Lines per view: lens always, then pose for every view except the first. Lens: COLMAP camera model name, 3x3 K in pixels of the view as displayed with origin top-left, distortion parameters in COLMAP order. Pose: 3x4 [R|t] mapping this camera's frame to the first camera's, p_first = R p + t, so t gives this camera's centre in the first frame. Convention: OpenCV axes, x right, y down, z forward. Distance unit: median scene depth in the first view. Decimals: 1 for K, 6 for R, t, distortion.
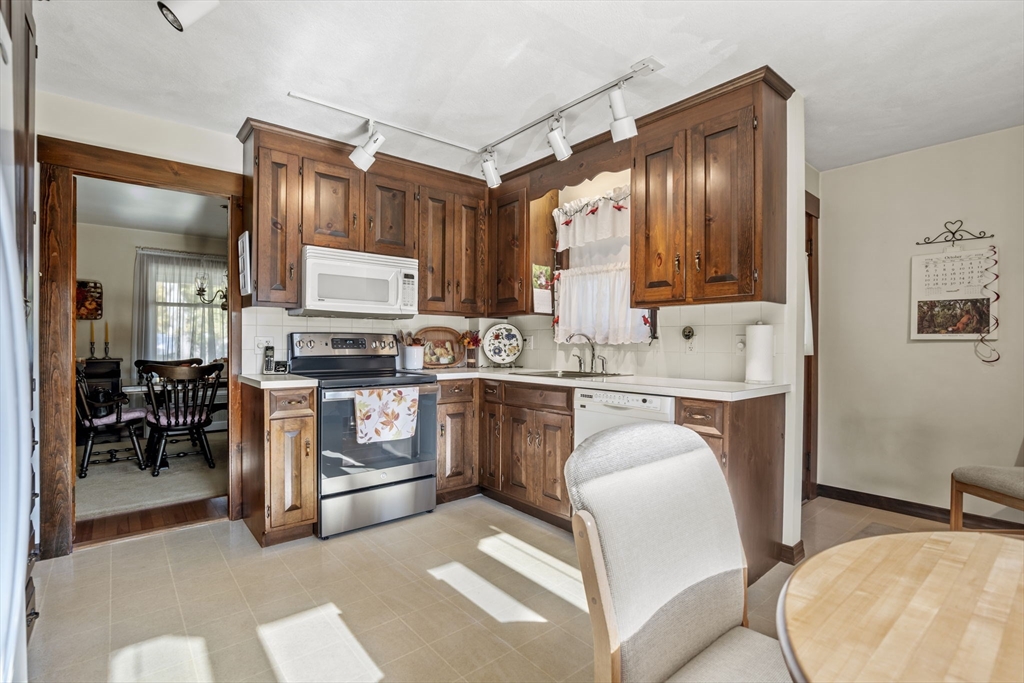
lens RADIAL K [[480.1, 0, 510.3], [0, 480.1, 344.3], [0, 0, 1]] dist [-0.024472, 0.006467]
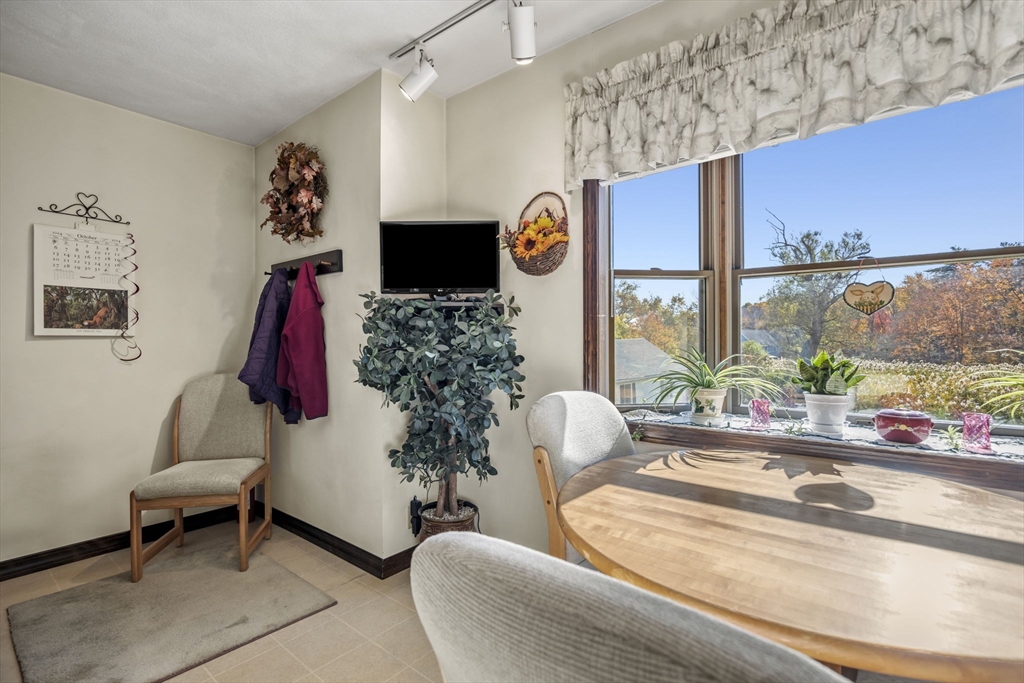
lens RADIAL K [[480.1, 0, 509.4], [0, 480.1, 342.6], [0, 0, 1]] dist [-0.024472, 0.006467]
pose [[-0.188992, -0.010971, 0.981917, -0.025184], [0.009433, 0.999871, 0.012988, -0.001702], [-0.981933, 0.011717, -0.188864, 0.431510]]
